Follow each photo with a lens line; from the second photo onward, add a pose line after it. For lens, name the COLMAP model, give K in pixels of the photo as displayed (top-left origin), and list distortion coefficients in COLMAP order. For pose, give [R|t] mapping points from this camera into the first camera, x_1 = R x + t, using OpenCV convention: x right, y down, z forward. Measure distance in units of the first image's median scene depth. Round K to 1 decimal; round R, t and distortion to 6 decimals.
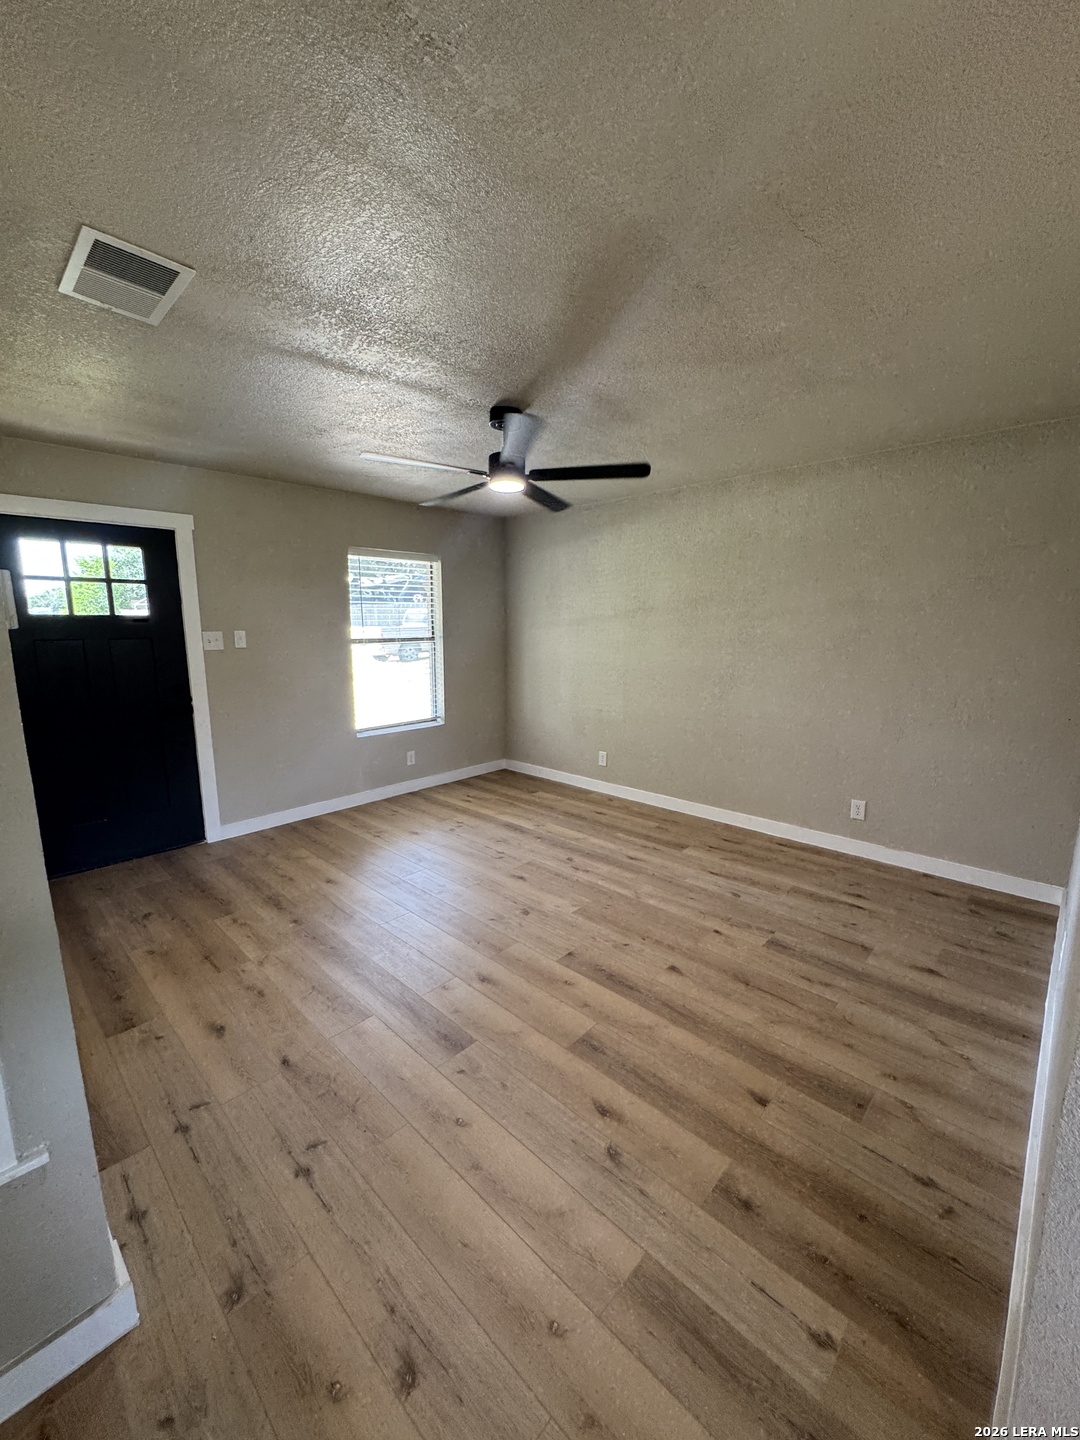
lens RADIAL K [[577.4, 0, 540.5], [0, 577.4, 718.5], [0, 0, 1]] dist [-0.004331, 0.000166]
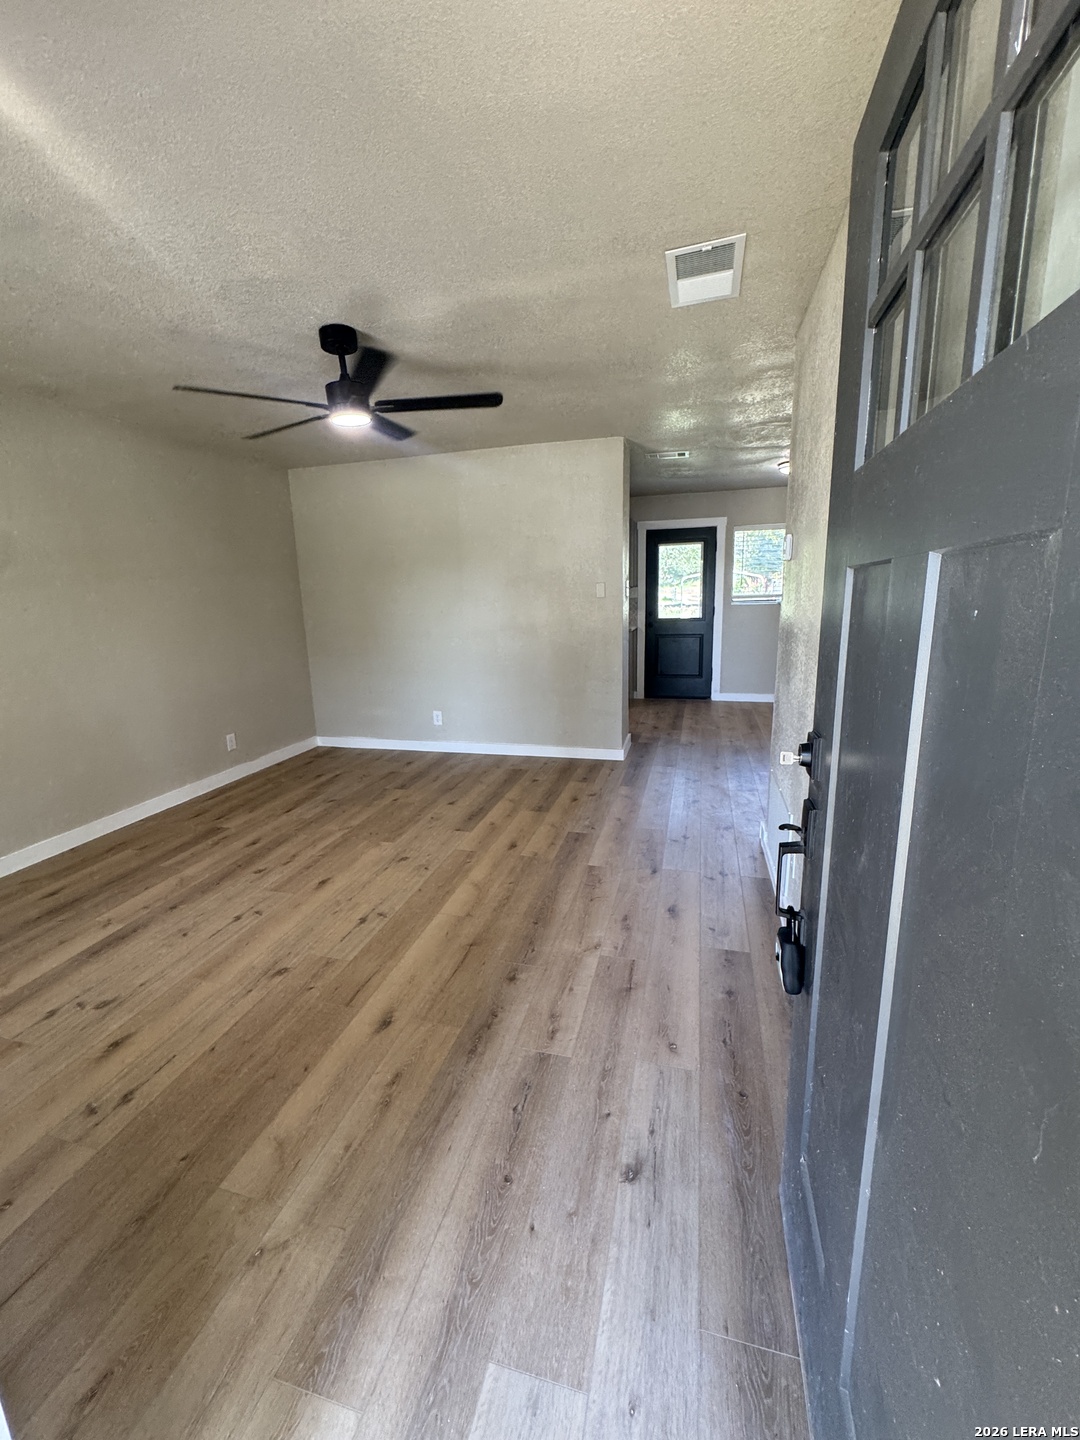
lens RADIAL K [[577.4, 0, 540.5], [0, 577.4, 718.5], [0, 0, 1]] dist [-0.004331, 0.000166]
pose [[-0.476265, -0.171325, 0.862450, -0.966809], [0.174532, 0.942900, 0.283687, -0.144500], [-0.861806, 0.285635, -0.419169, 1.132208]]
